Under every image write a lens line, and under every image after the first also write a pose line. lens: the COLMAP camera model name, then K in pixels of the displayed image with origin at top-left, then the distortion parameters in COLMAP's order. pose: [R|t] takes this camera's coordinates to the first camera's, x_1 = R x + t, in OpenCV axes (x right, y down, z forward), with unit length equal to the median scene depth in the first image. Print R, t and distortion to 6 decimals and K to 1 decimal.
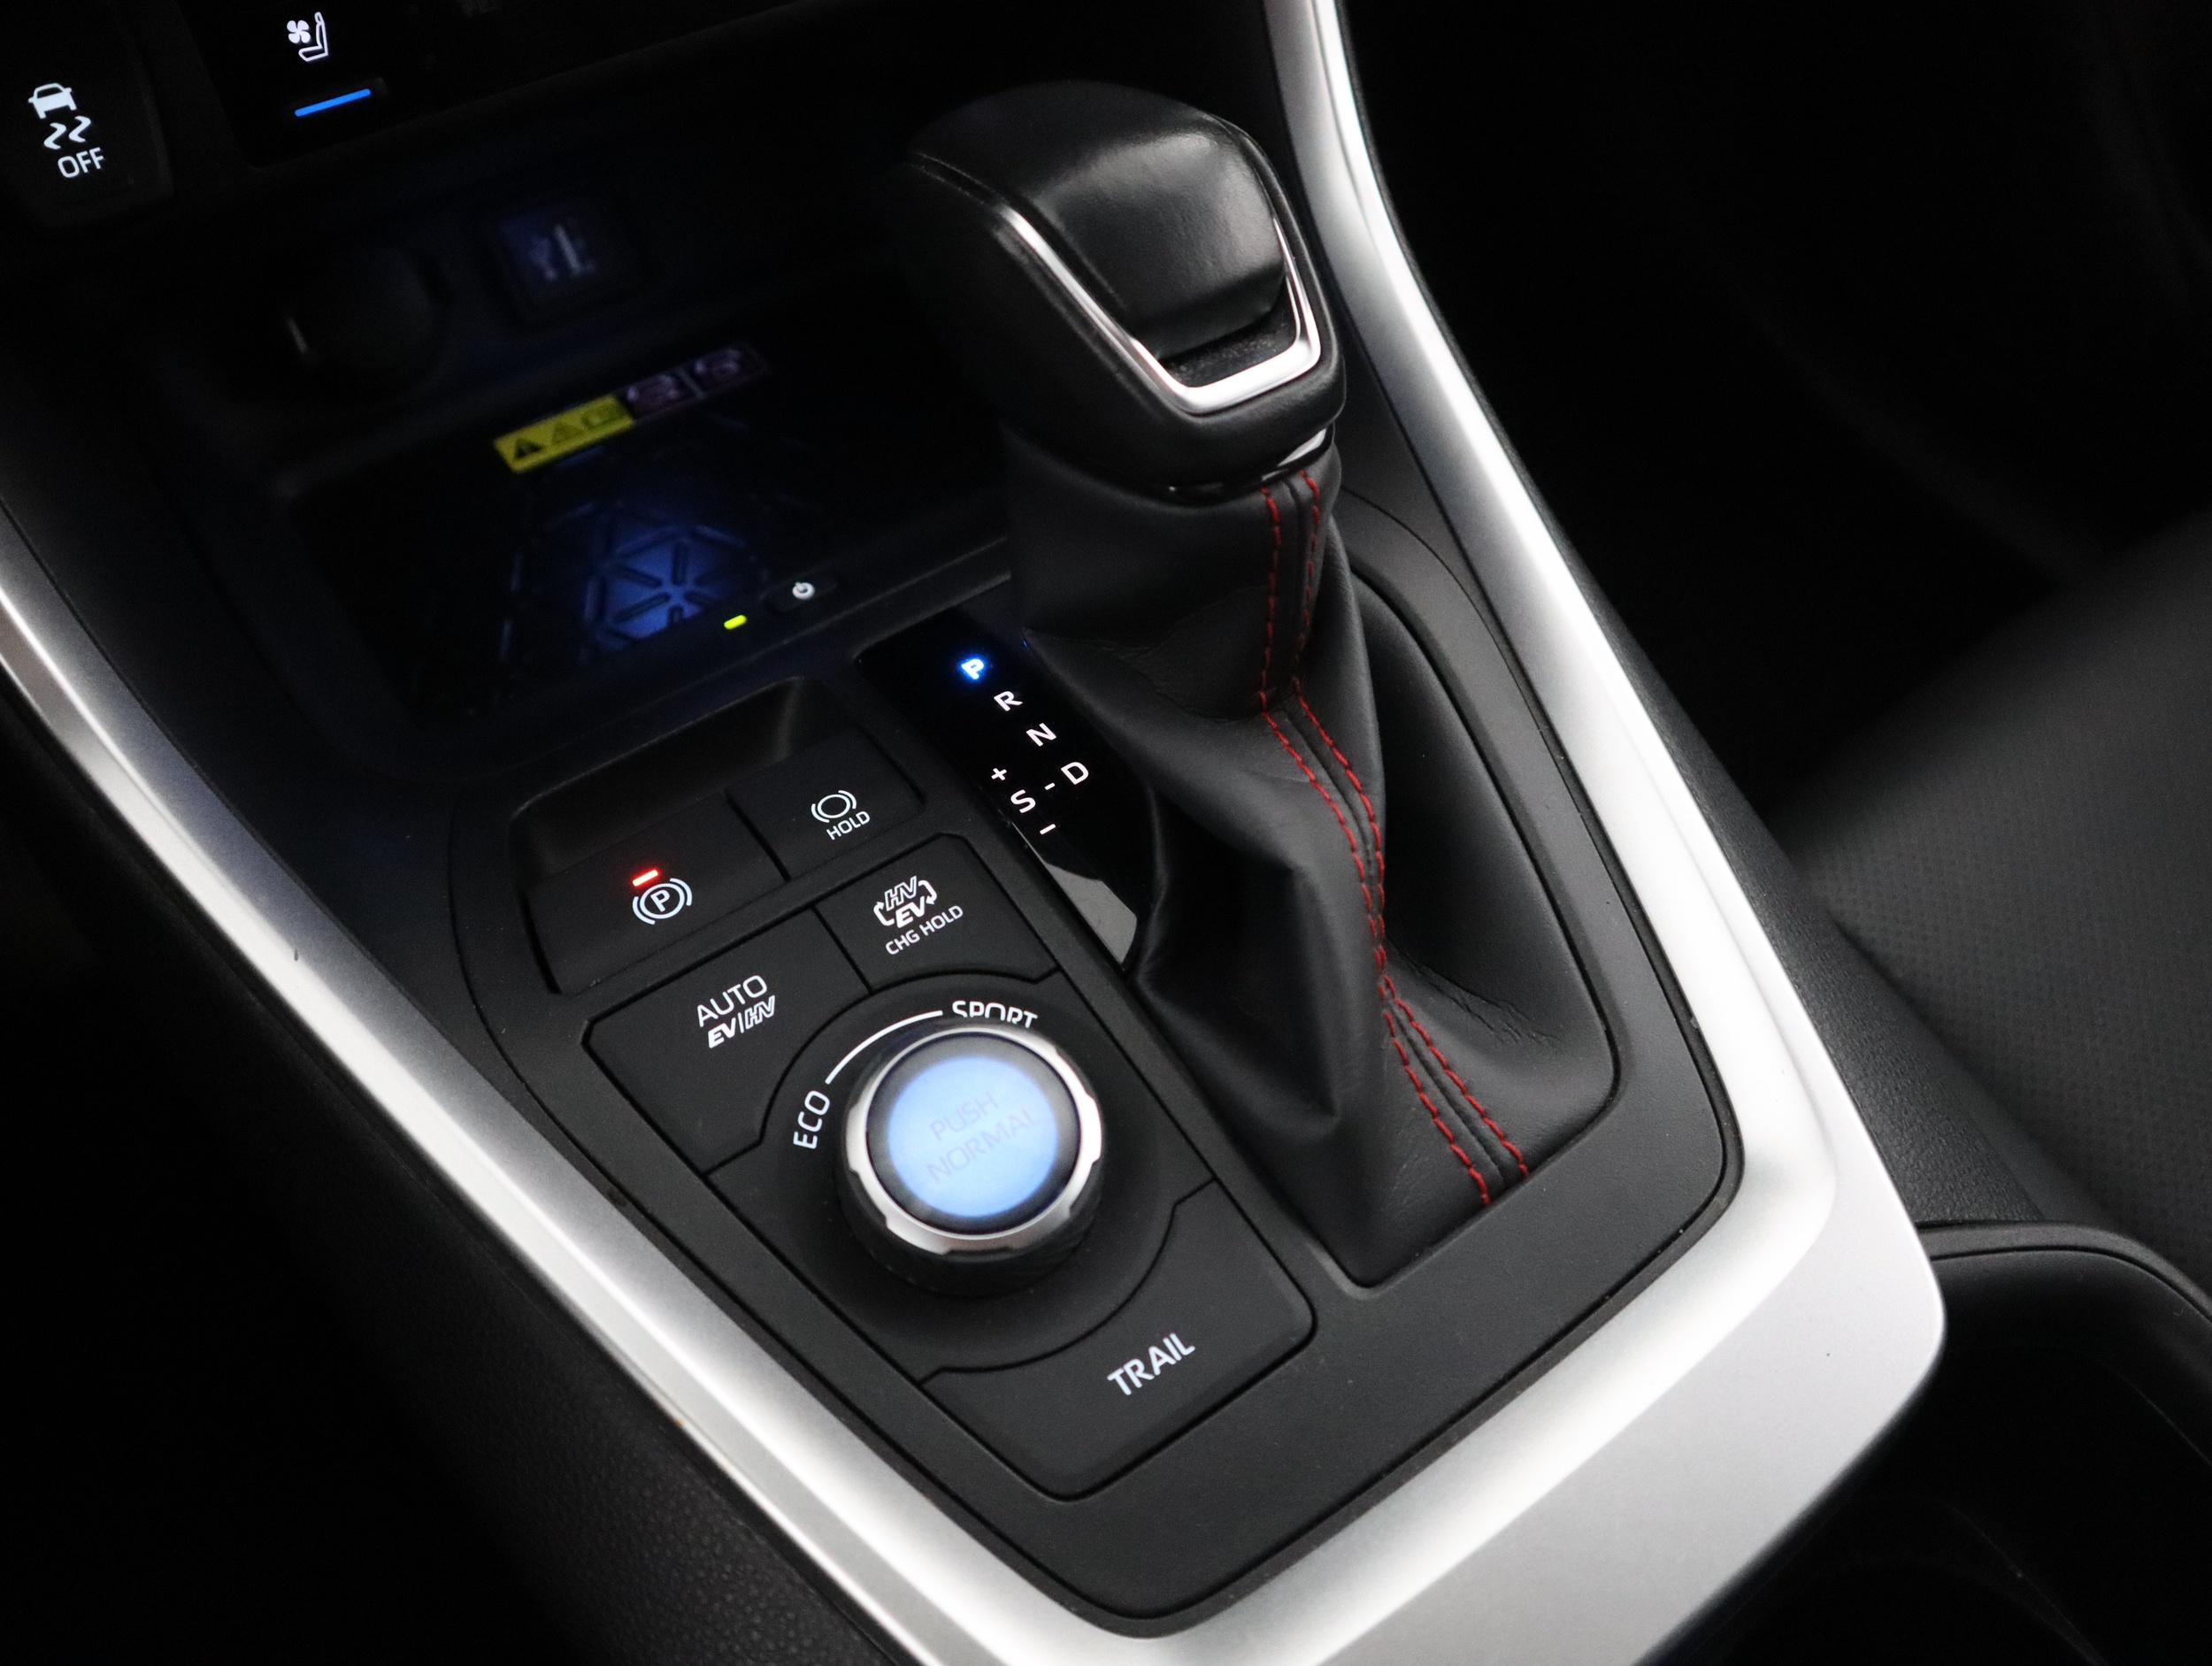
lens RADIAL K [[1738.1, 0, 1106.0], [0, 1738.1, 833.0], [0, 0, 1]] dist [-0.123752, 0.084873]
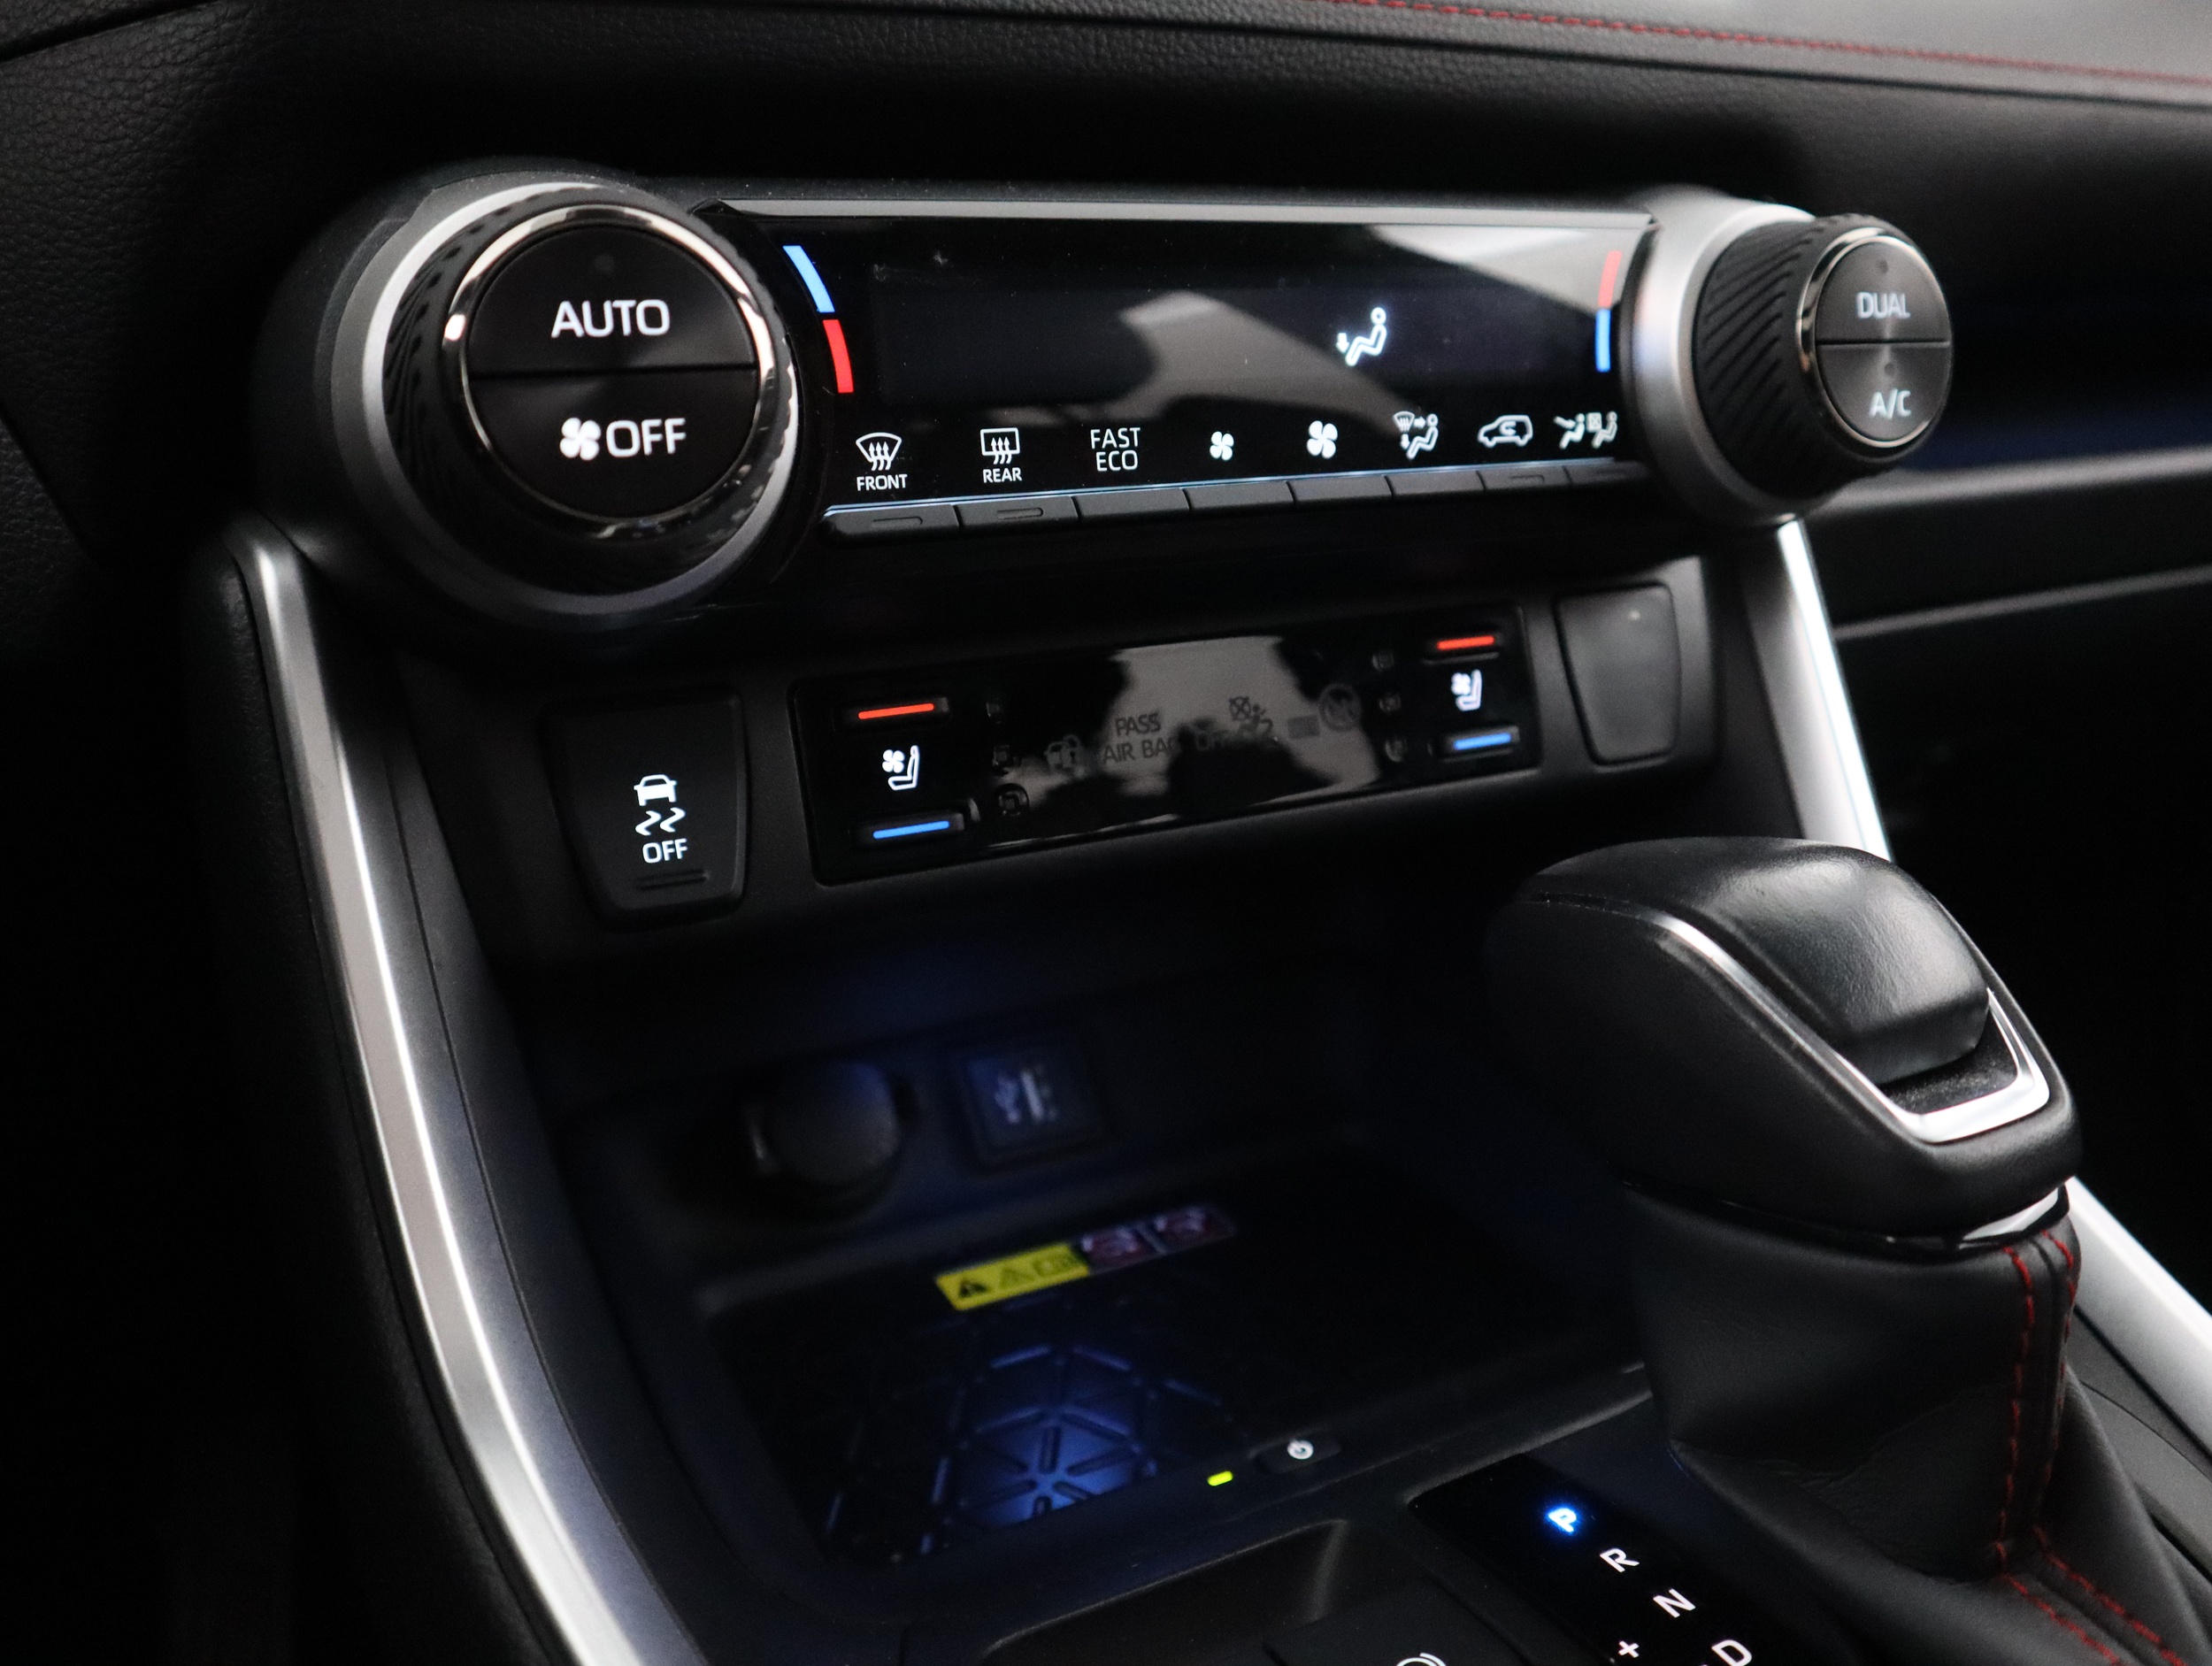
lens RADIAL K [[1738.1, 0, 1106.0], [0, 1738.1, 833.0], [0, 0, 1]] dist [-0.123752, 0.084873]
pose [[0.986845, 0.011781, -0.161242, -0.176211], [-0.100331, 0.826685, -0.553648, 0.102839], [0.126774, 0.562542, 0.816992, 0.182636]]
